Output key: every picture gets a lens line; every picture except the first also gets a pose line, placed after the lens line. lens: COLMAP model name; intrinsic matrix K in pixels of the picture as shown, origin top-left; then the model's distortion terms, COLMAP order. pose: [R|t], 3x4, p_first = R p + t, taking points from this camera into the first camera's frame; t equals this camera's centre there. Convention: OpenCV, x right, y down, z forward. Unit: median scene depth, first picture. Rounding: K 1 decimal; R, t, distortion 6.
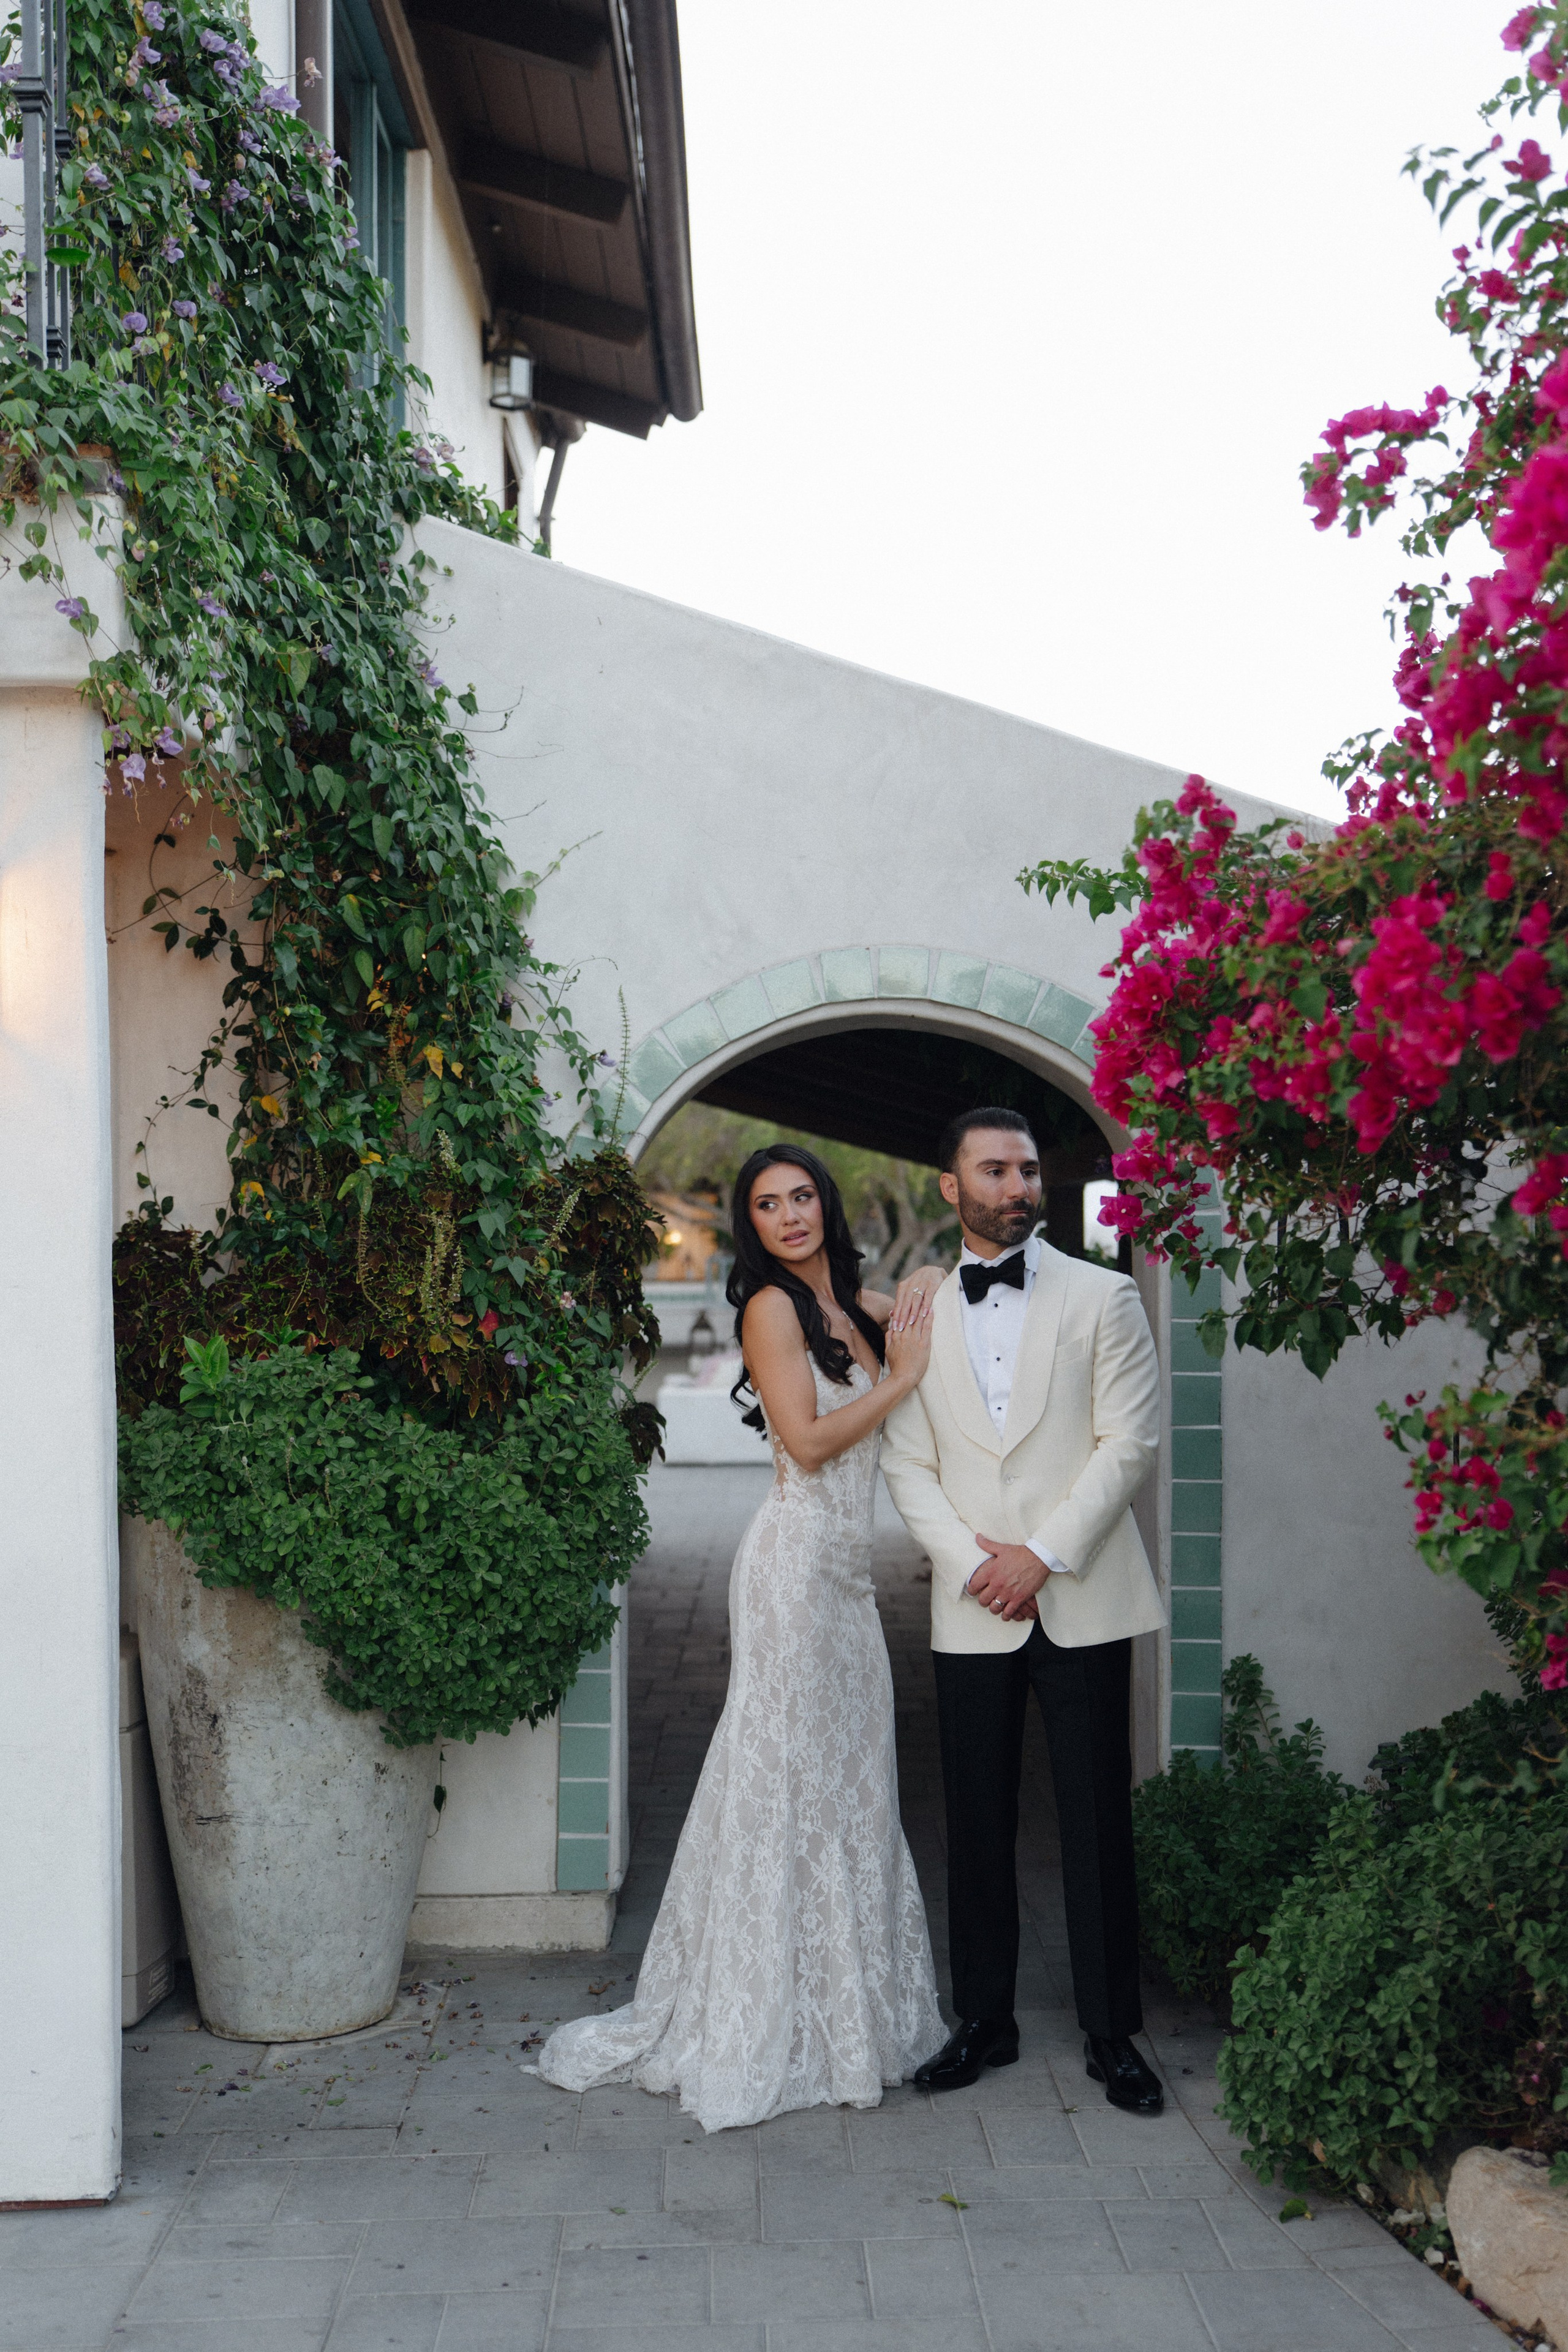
lens RADIAL K [[2780.1, 0, 768.3], [0, 2780.1, 1236.4], [0, 0, 1]] dist [0.151769, -0.373140]
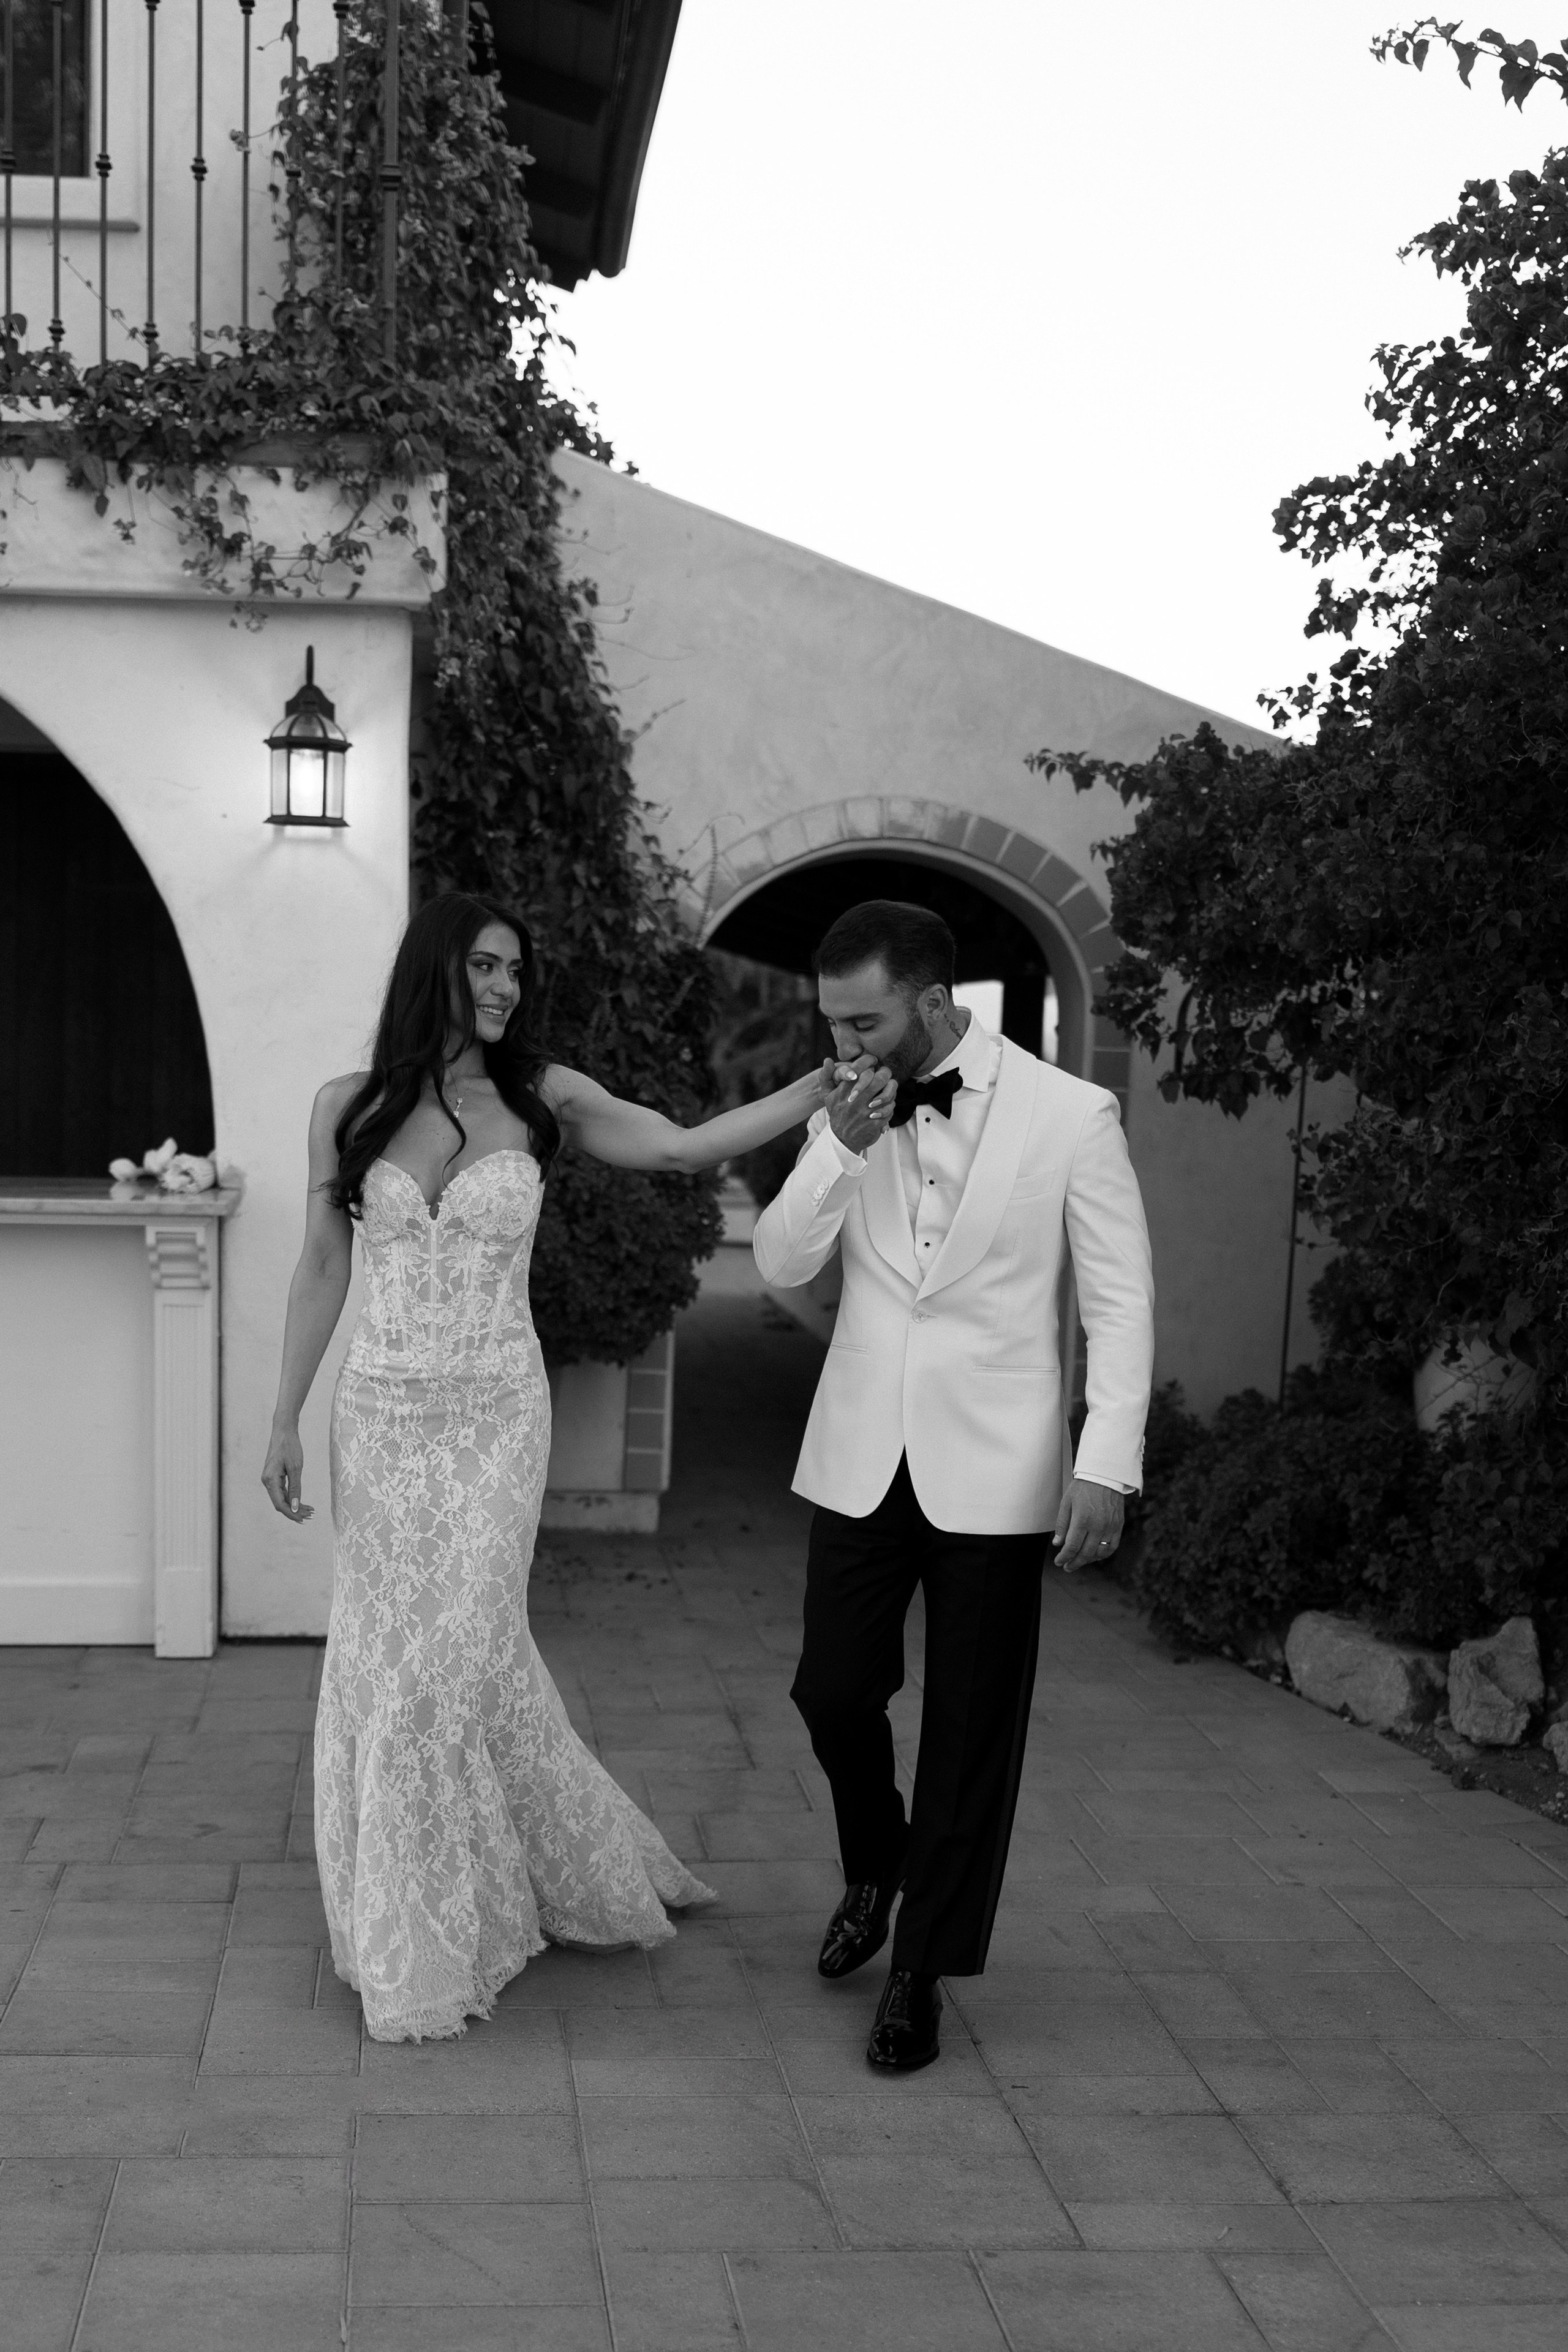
lens RADIAL K [[2679.8, 0, 685.6], [0, 2679.8, 1345.8], [0, 0, 1]] dist [0.101263, -0.273252]
pose [[0.997924, 0.031937, 0.055920, -0.142696], [-0.038263, 0.992513, 0.115991, 0.011847], [-0.051796, -0.117890, 0.991675, -0.352267]]
